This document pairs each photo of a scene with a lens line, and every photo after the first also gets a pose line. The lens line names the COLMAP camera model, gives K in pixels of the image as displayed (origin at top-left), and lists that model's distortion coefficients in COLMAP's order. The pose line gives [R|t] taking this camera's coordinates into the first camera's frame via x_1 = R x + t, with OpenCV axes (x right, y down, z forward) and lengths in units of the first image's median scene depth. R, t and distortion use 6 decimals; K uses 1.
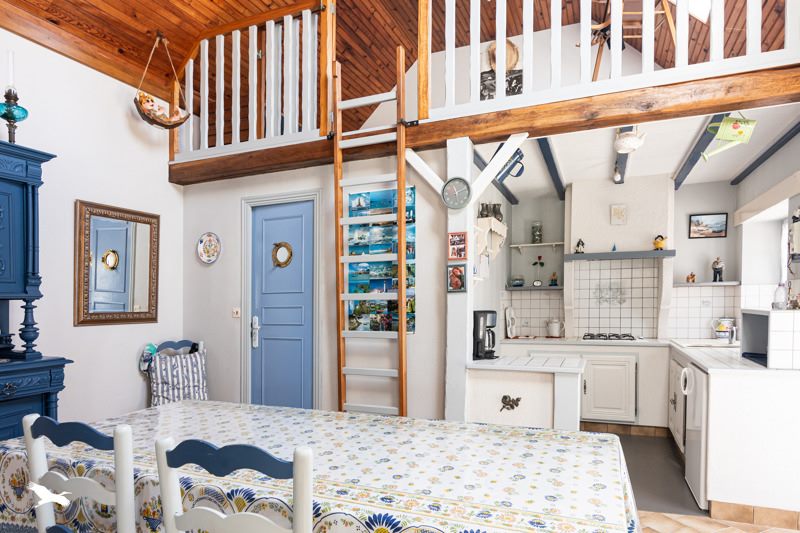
lens RADIAL K [[502.0, 0, 402.2], [0, 502.0, 303.1], [0, 0, 1]] dist [-0.001149, 0.000404]
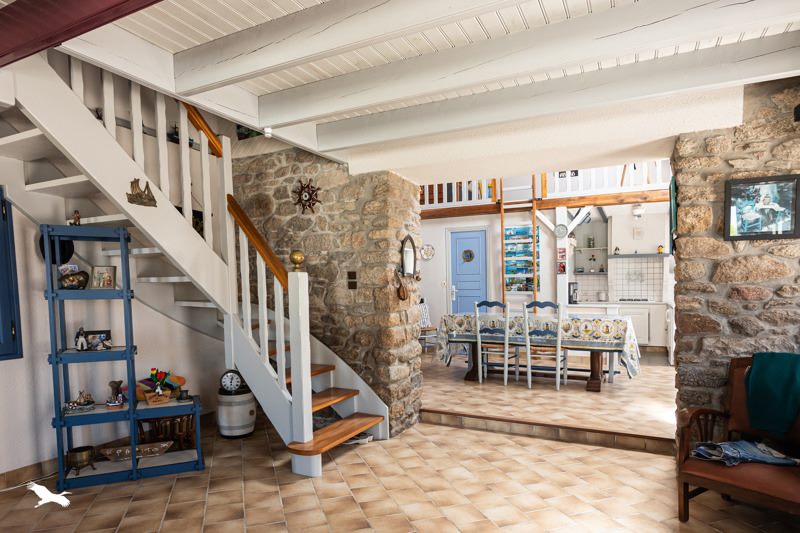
lens RADIAL K [[469.5, 0, 400.0], [0, 469.5, 266.5], [0, 0, 1]] dist [0.003010, -0.000346]
pose [[0.995775, 0.005279, -0.091677, -0.379284], [-0.009726, 0.998794, -0.048126, 0.048557], [0.091313, 0.048814, 0.994625, -1.063584]]
